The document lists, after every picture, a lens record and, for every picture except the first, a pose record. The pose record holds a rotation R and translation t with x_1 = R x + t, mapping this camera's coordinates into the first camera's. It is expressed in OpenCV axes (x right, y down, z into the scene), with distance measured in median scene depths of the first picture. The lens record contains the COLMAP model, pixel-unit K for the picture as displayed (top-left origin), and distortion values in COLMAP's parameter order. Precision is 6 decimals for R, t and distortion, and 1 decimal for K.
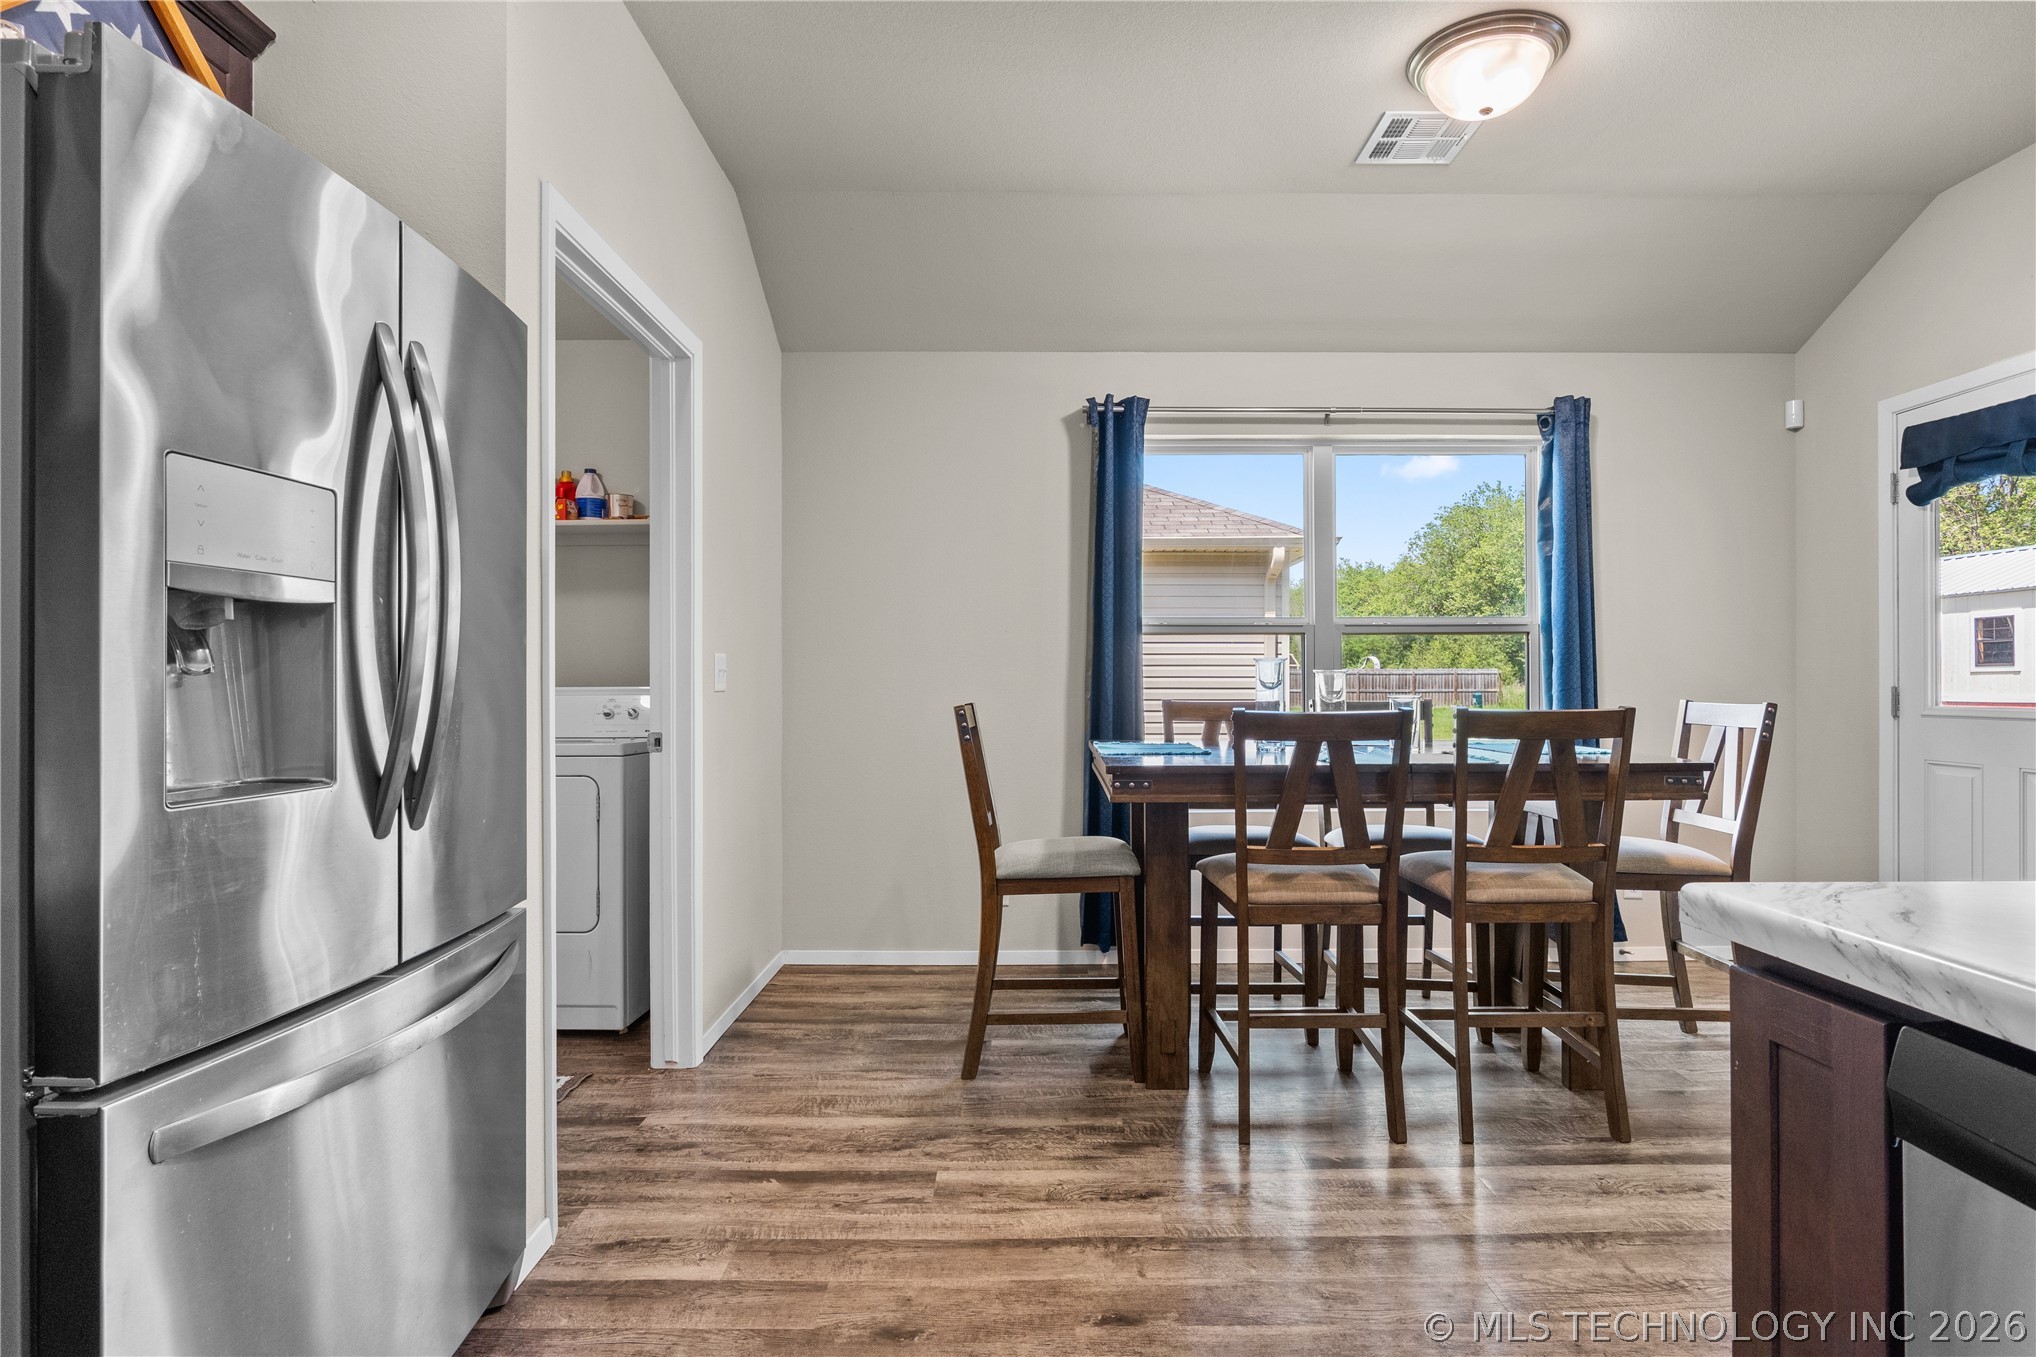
lens RADIAL K [[1090.5, 0, 1020.2], [0, 1090.5, 681.7], [0, 0, 1]] dist [-0.022346, 0.012326]
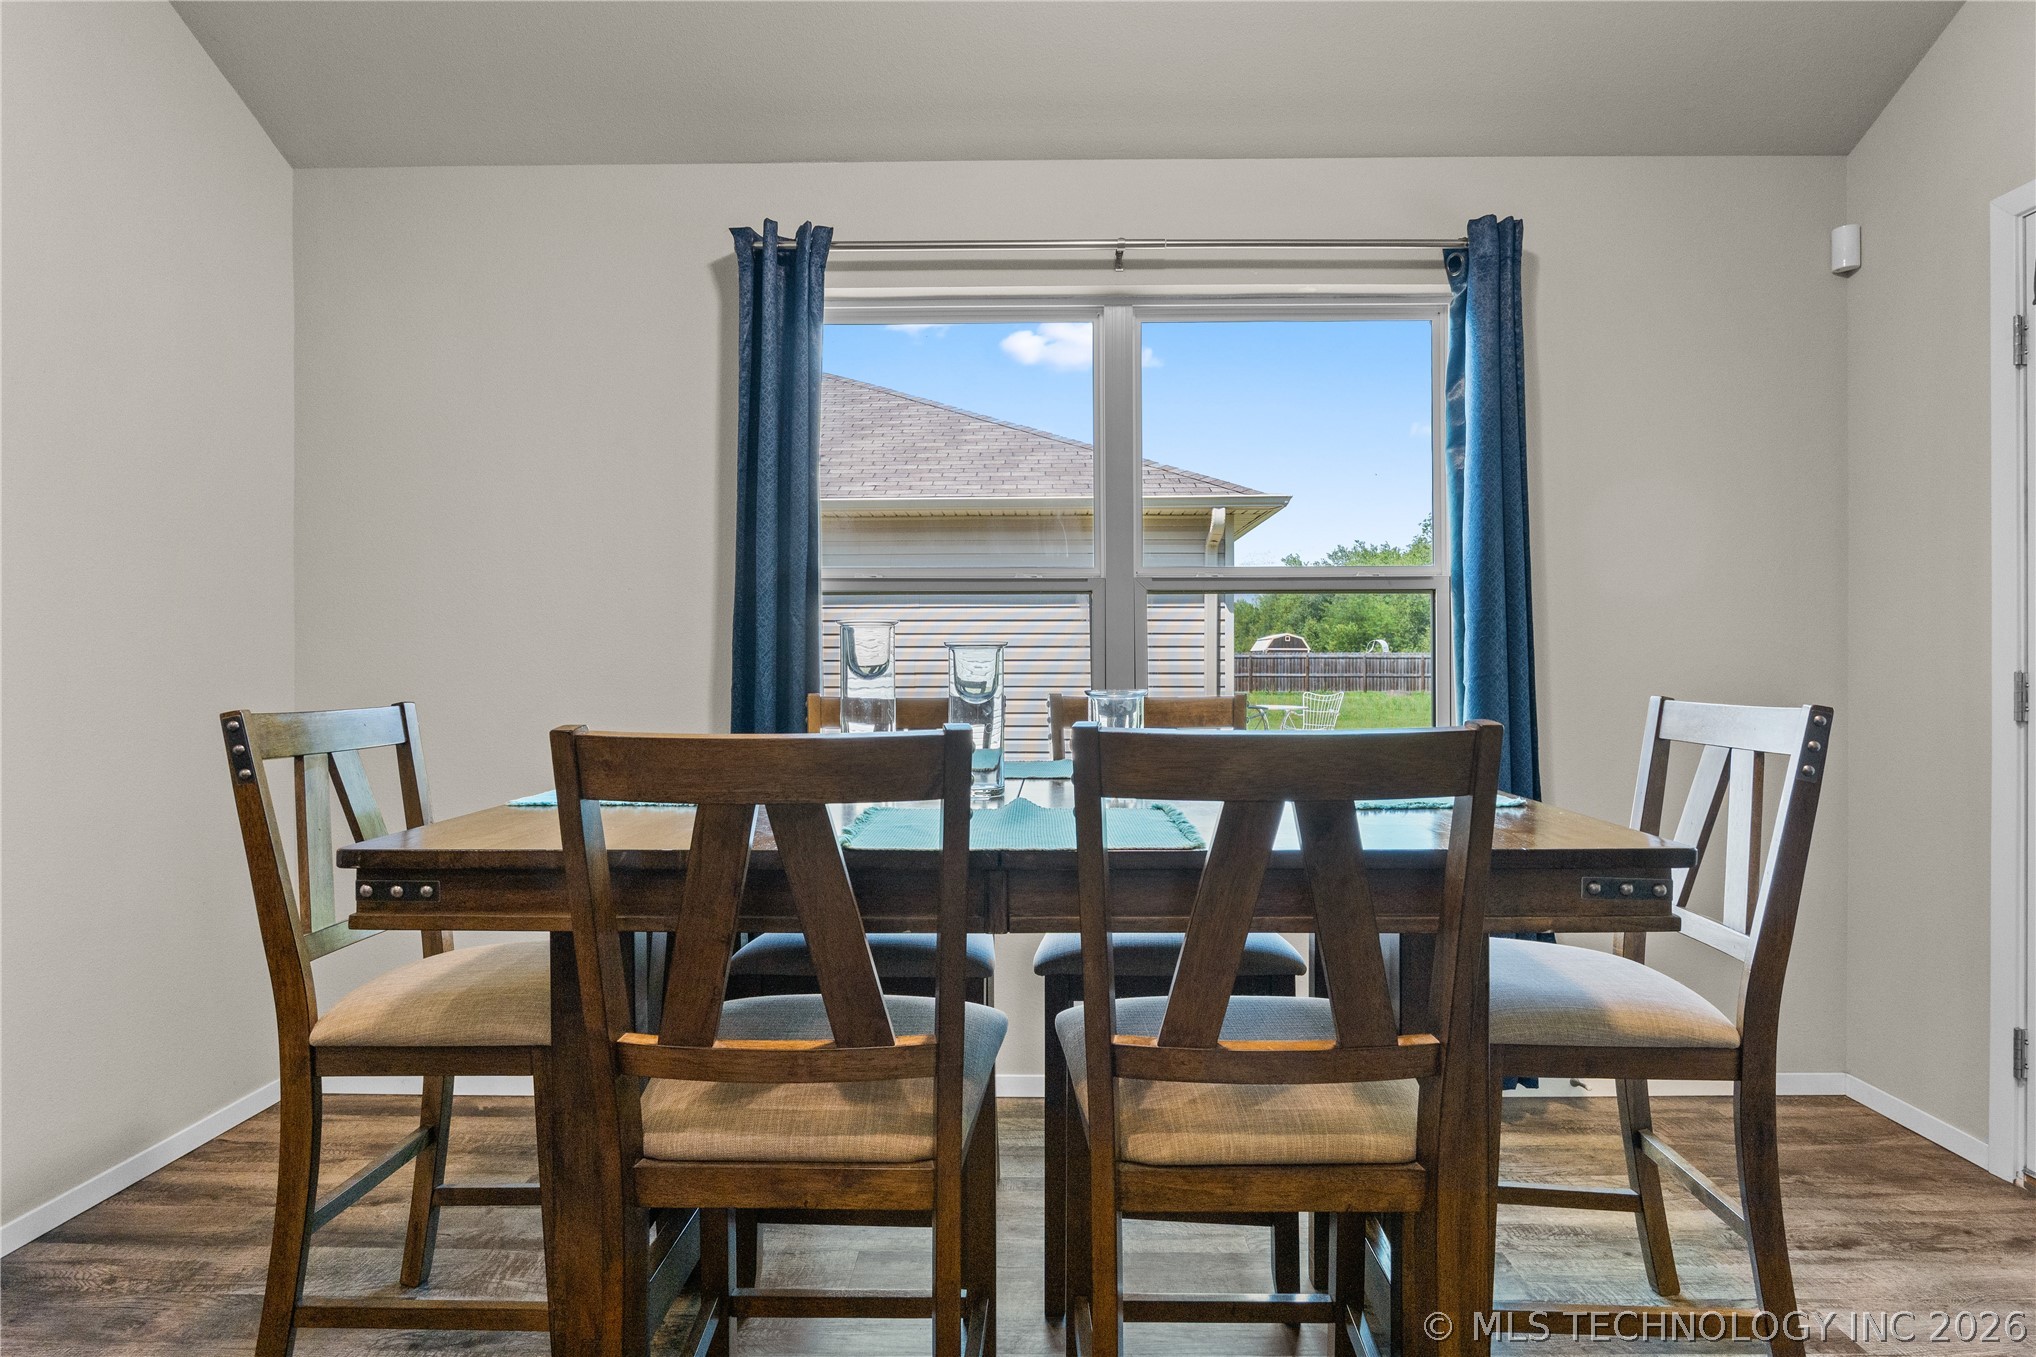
lens RADIAL K [[1090.5, 0, 1020.5], [0, 1090.5, 670.5], [0, 0, 1]] dist [-0.022346, 0.012326]
pose [[0.999894, -0.001256, -0.014510, 0.240380], [0.001308, 0.999993, 0.003548, 0.000780], [0.014506, -0.003567, 0.999888, 0.358535]]
